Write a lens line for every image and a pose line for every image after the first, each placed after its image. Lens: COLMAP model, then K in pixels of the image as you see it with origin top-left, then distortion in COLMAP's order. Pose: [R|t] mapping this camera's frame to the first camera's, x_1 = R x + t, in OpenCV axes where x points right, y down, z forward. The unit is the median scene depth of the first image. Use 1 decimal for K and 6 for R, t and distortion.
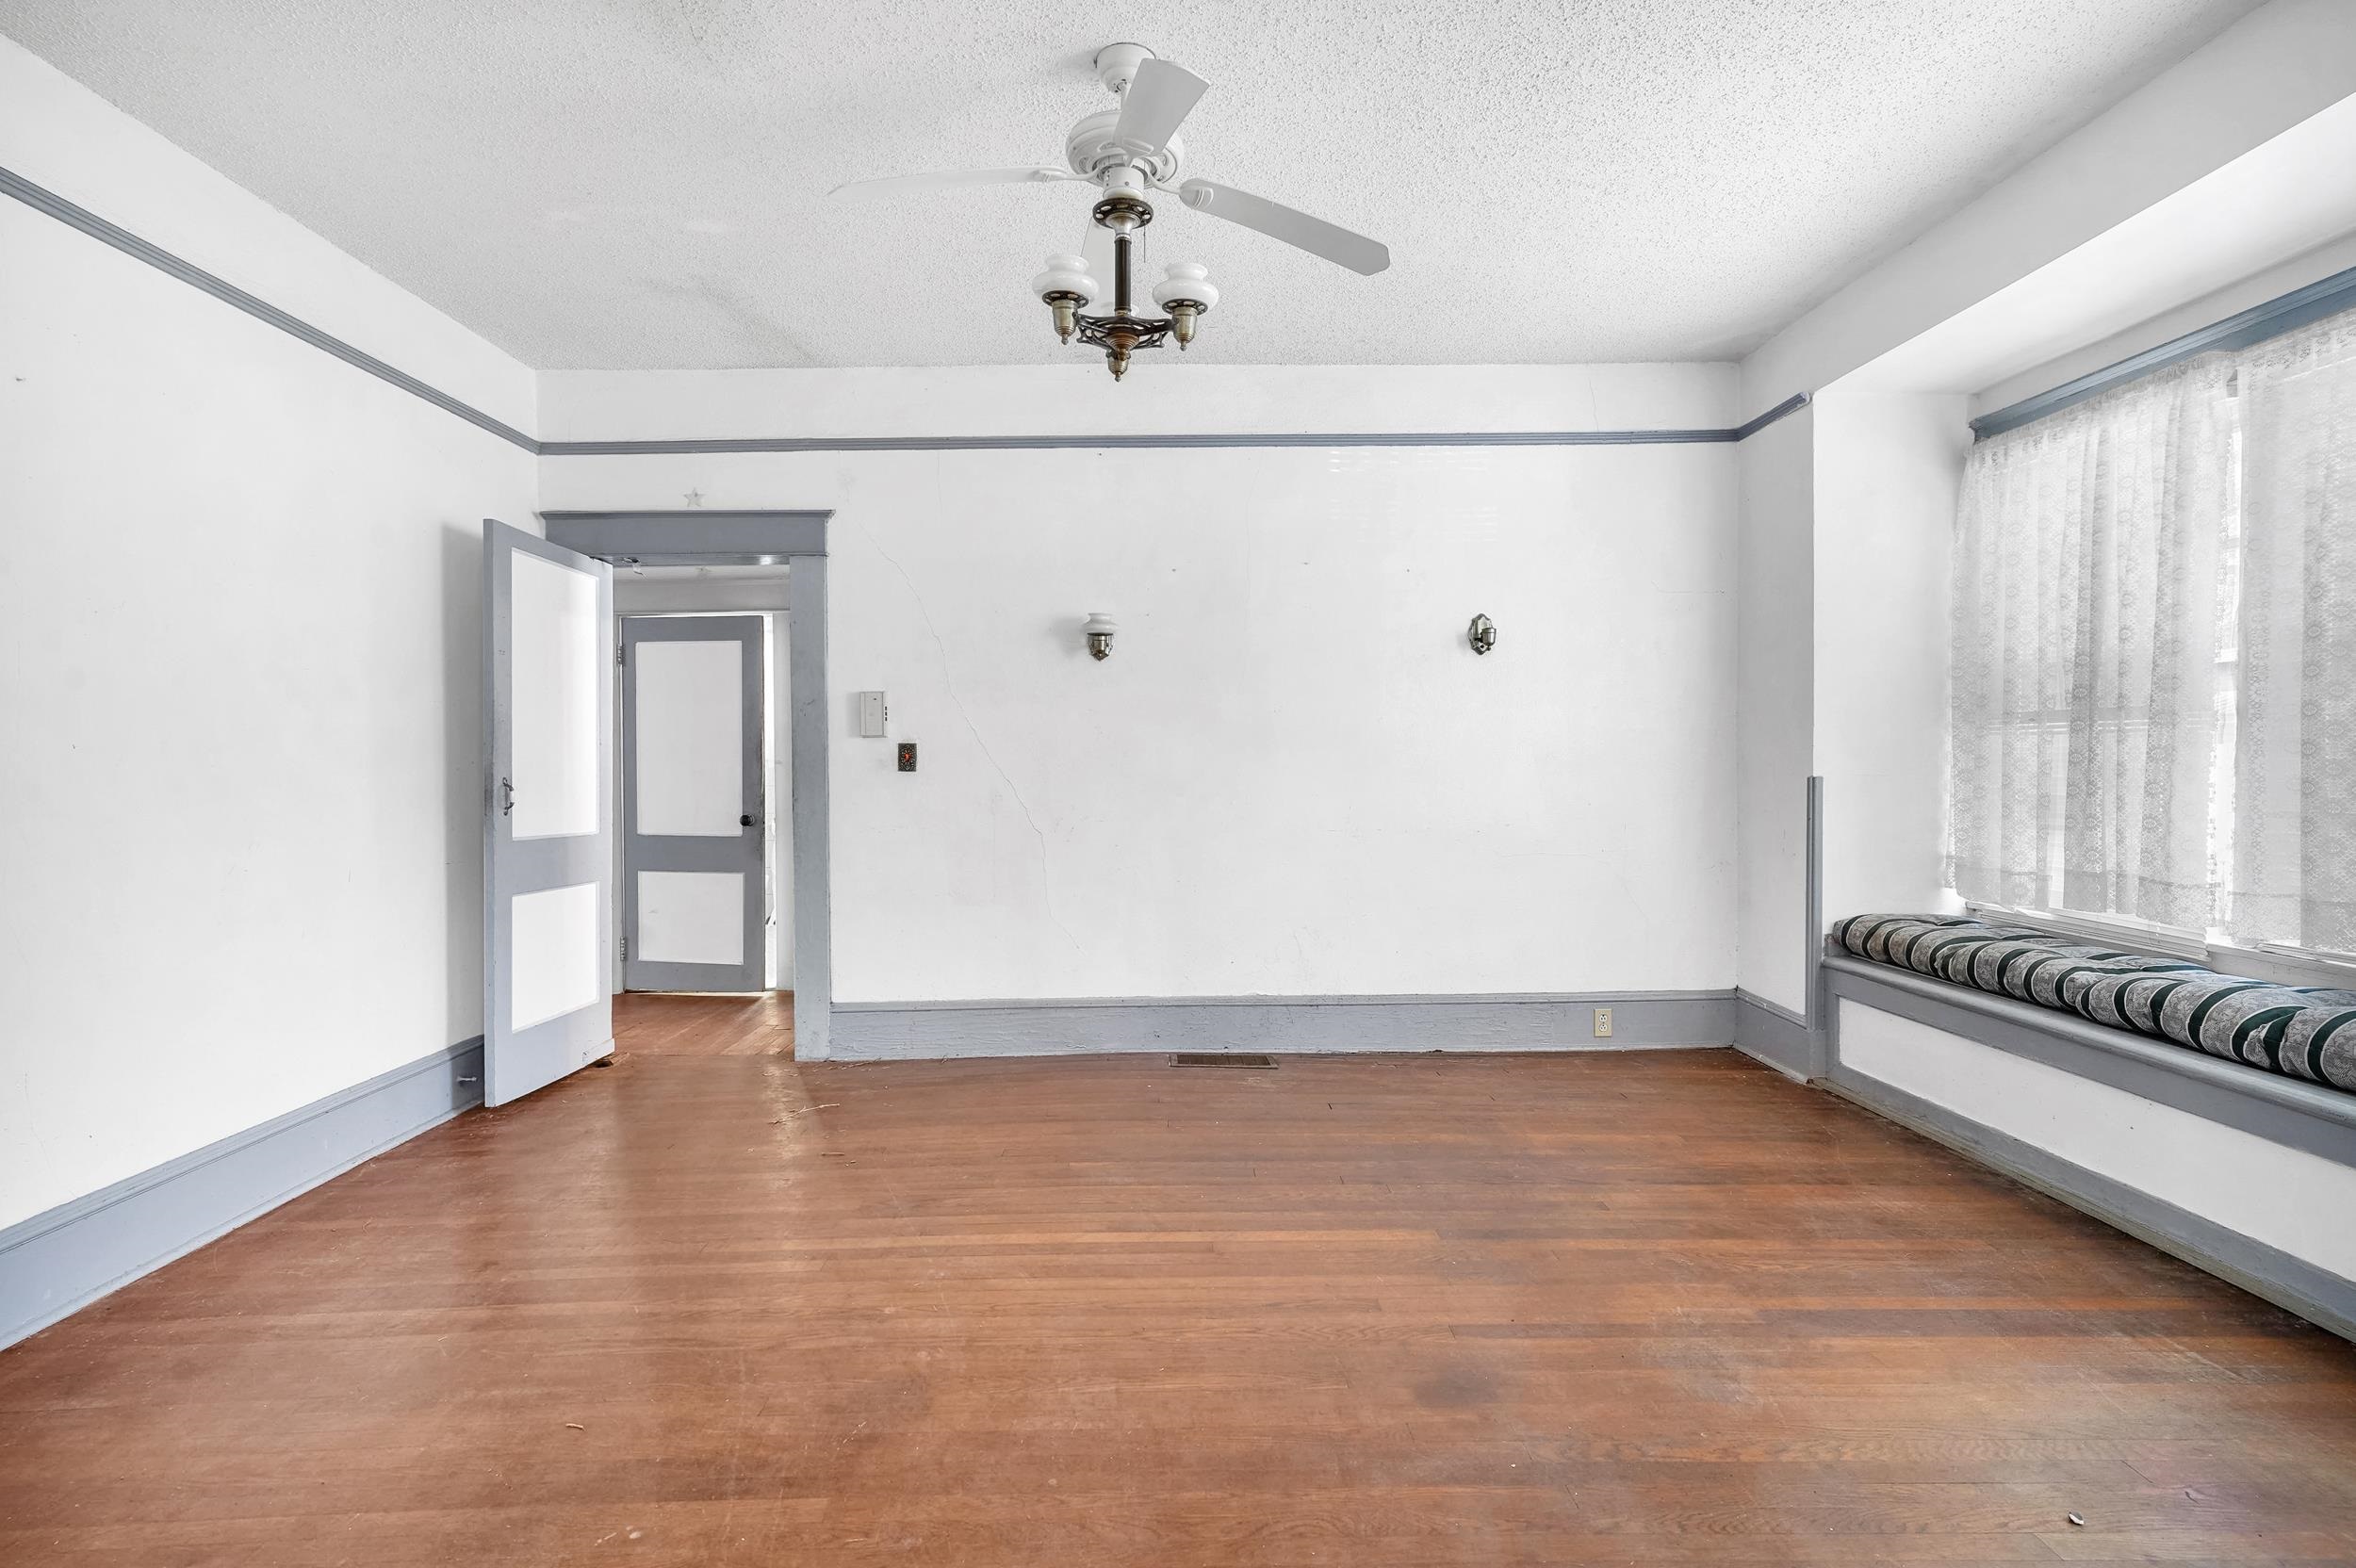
lens RADIAL K [[1142.3, 0, 1165.8], [0, 1142.3, 783.8], [0, 0, 1]] dist [-0.003795, 0.002778]
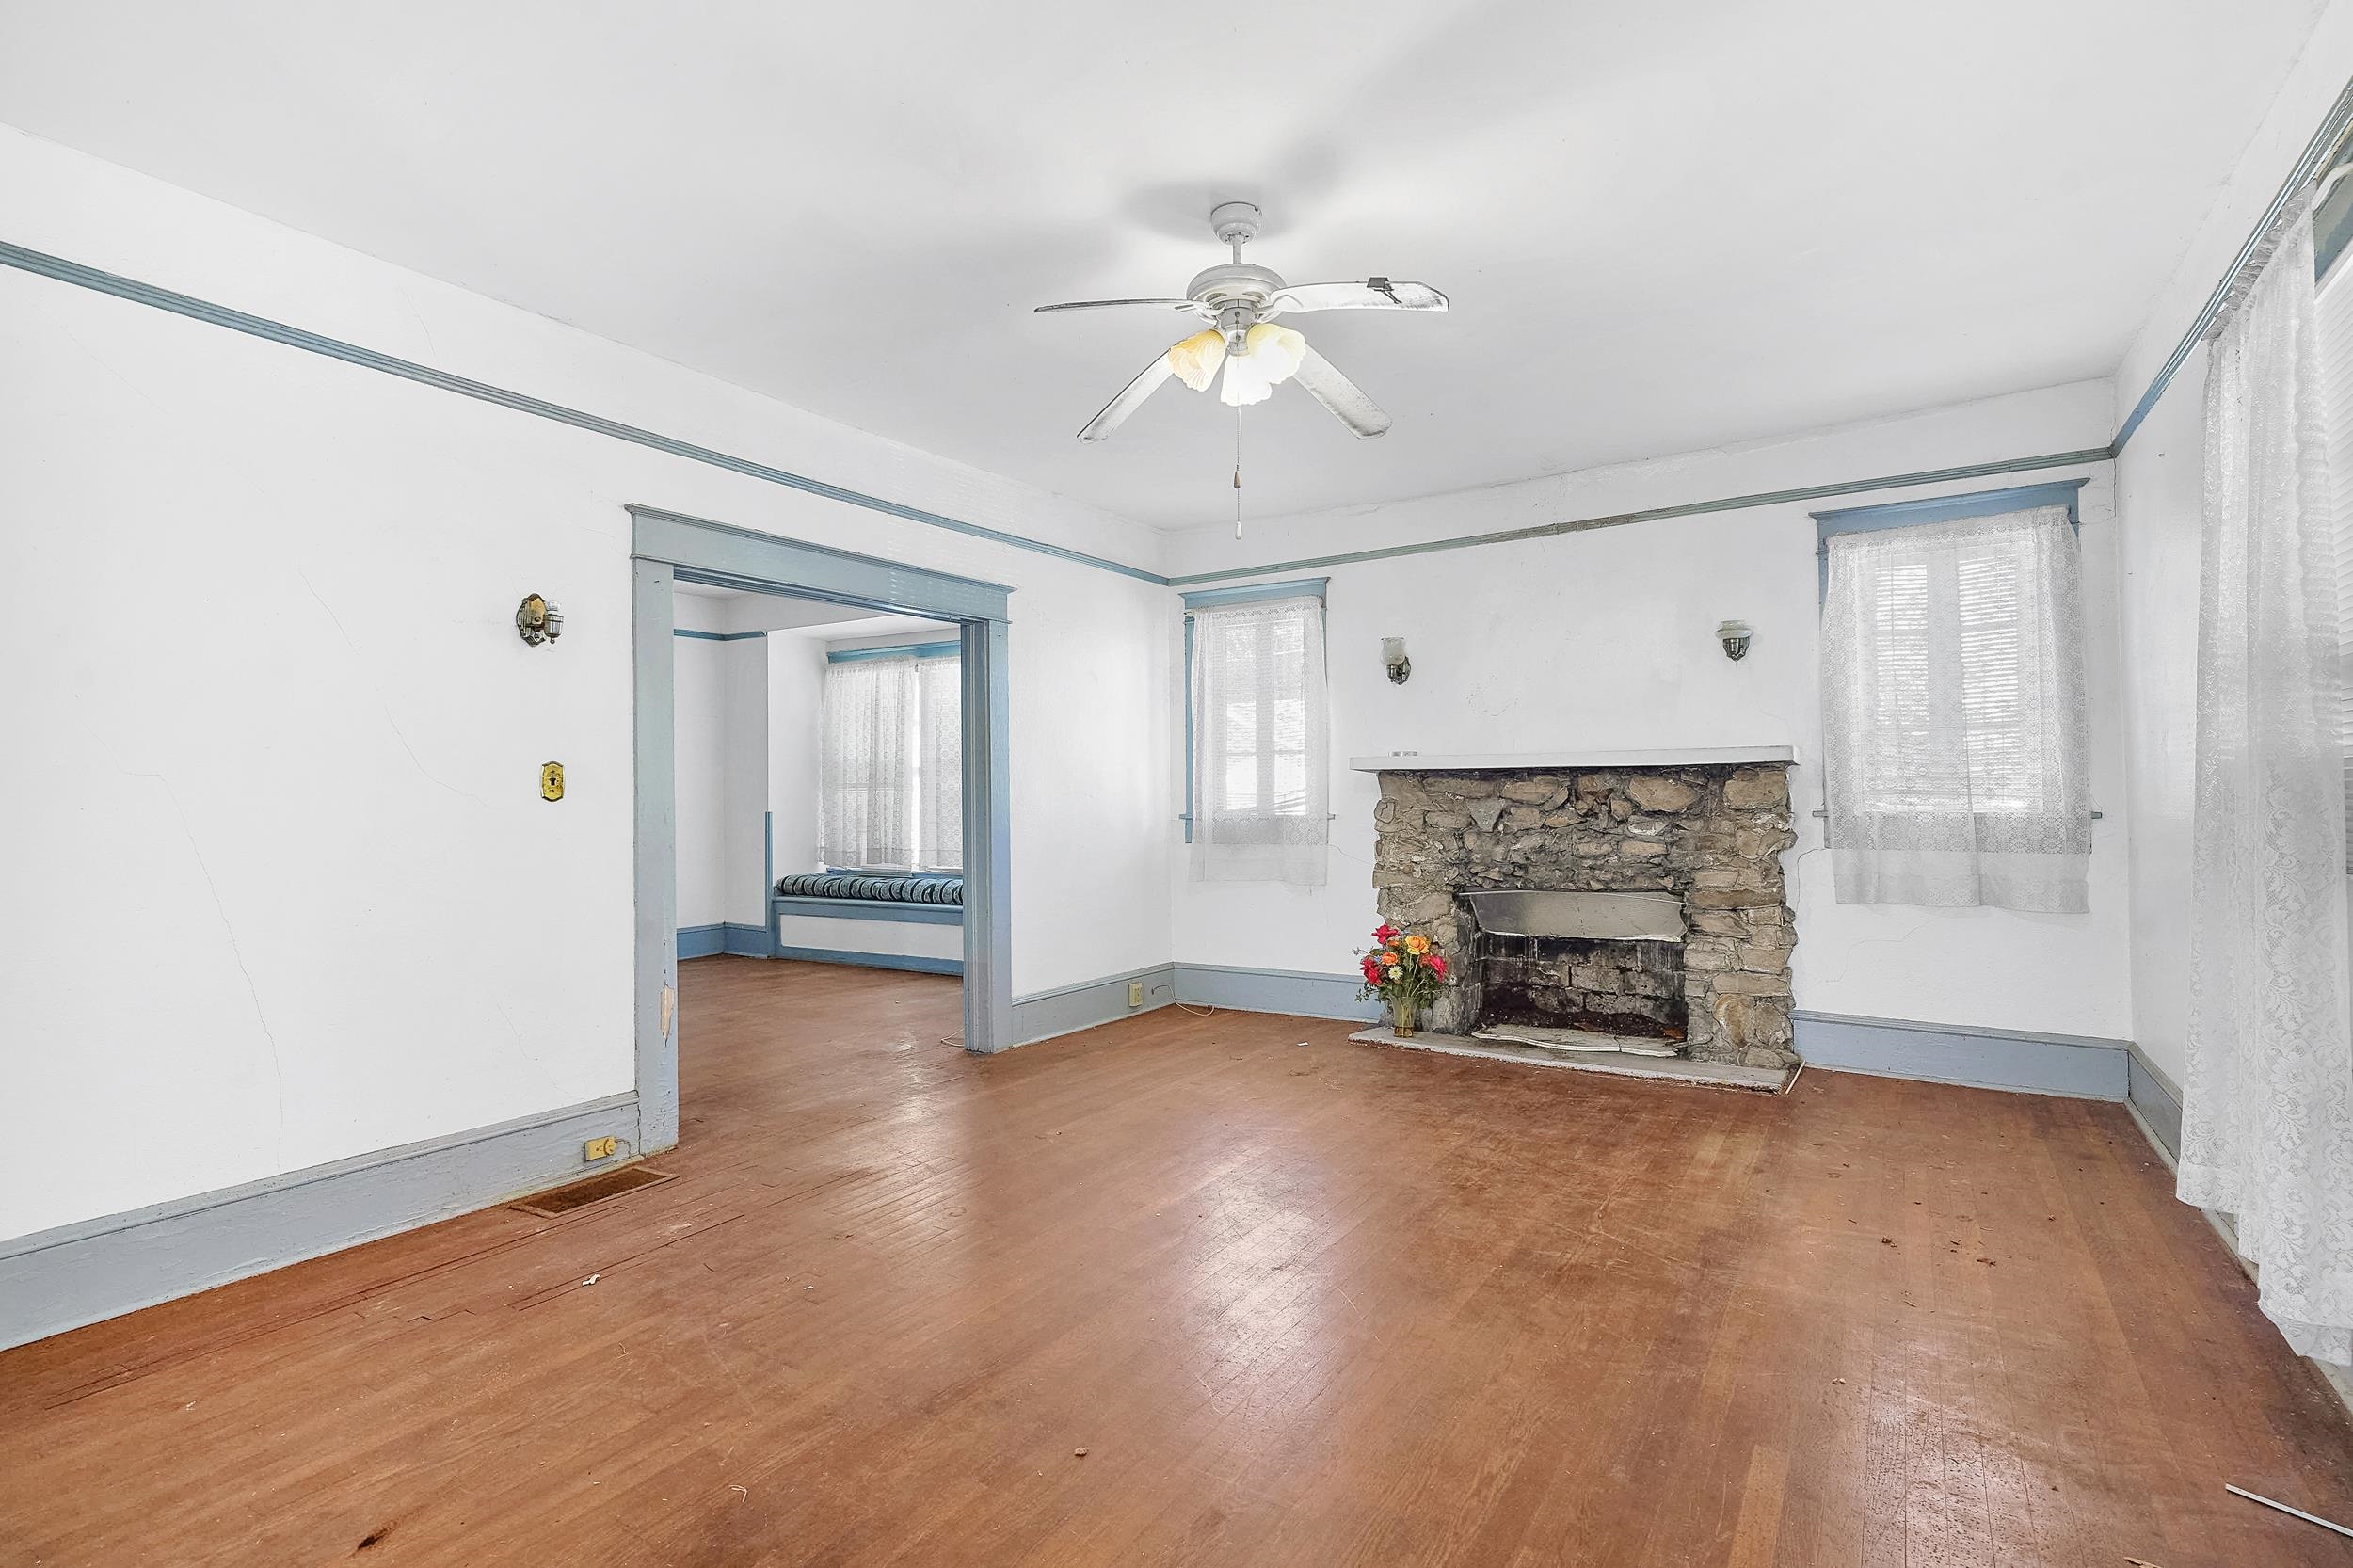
lens RADIAL K [[1140.9, 0, 1209.7], [0, 1140.9, 798.6], [0, 0, 1]] dist [-0.003795, 0.002778]
pose [[0.525355, 0.006463, 0.850859, -0.843656], [0.019544, 0.999616, -0.019660, 0.028325], [-0.850659, 0.026957, 0.525027, -0.848682]]
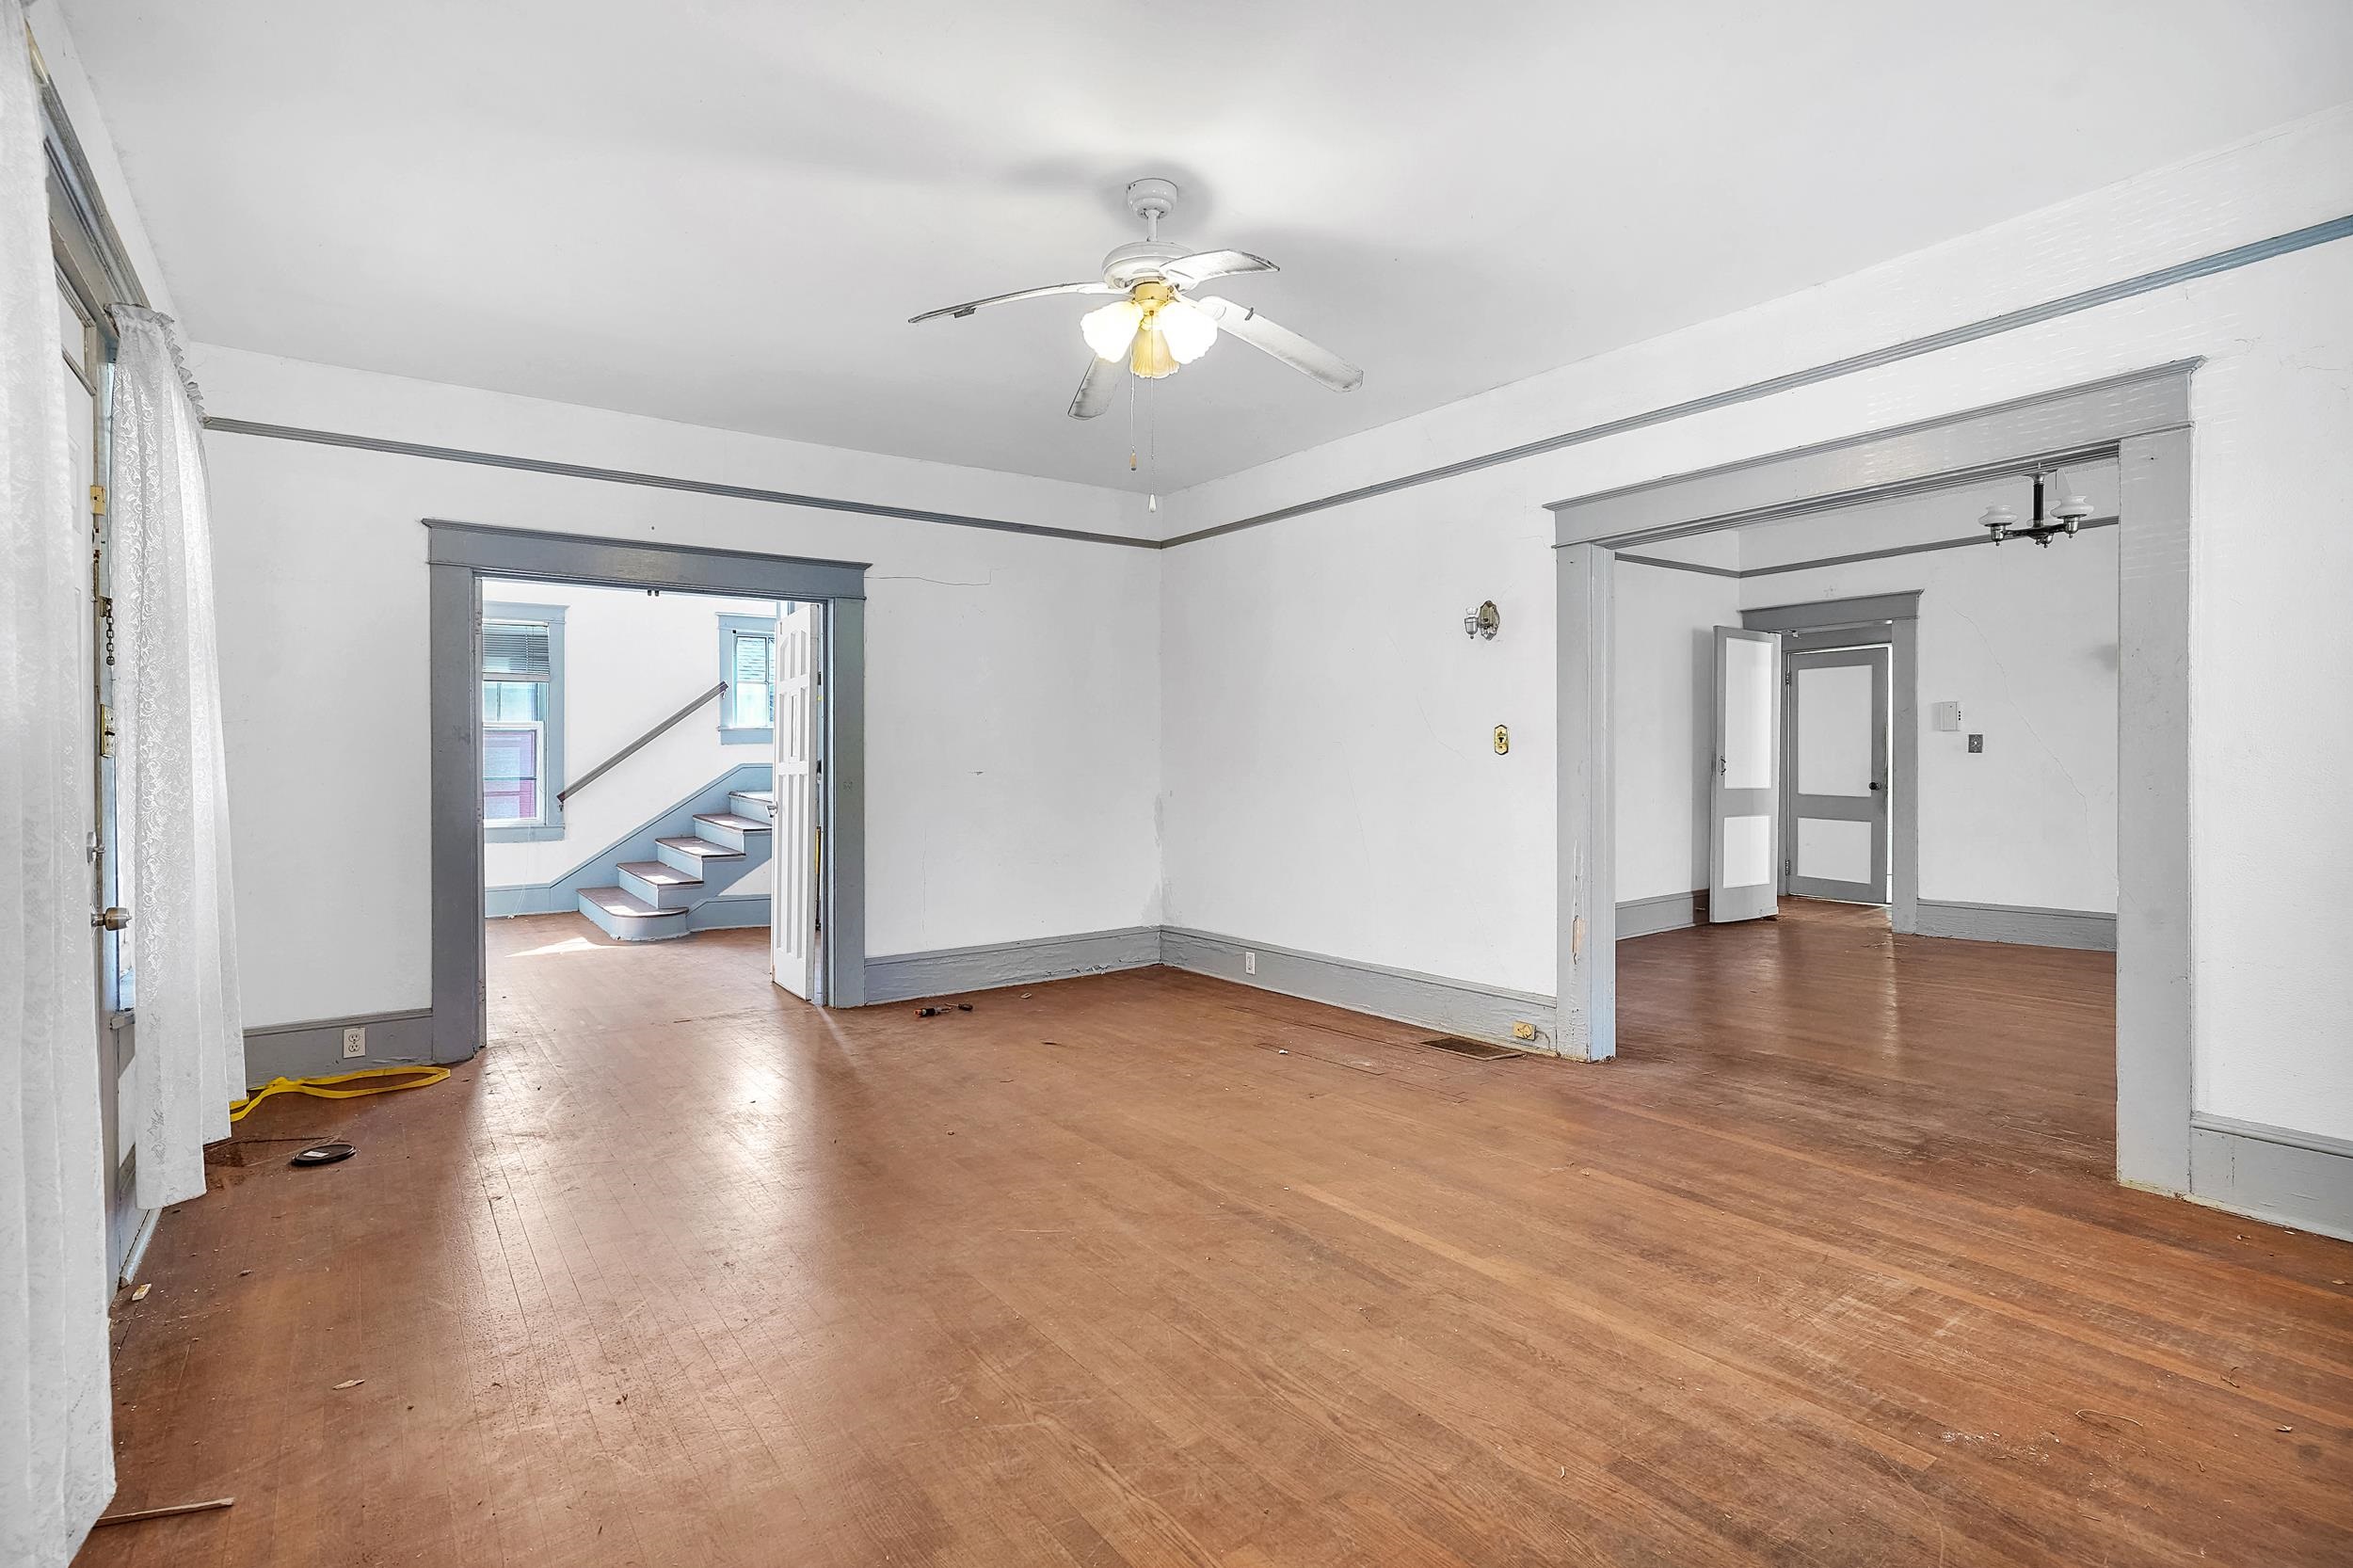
lens RADIAL K [[1140.9, 0, 1145.7], [0, 1140.9, 767.2], [0, 0, 1]] dist [-0.003795, 0.002778]
pose [[0.565358, 0.010035, -0.824785, 0.472664], [-0.009054, 0.999941, 0.005960, 0.010815], [0.824796, 0.004098, 0.565415, -0.914969]]
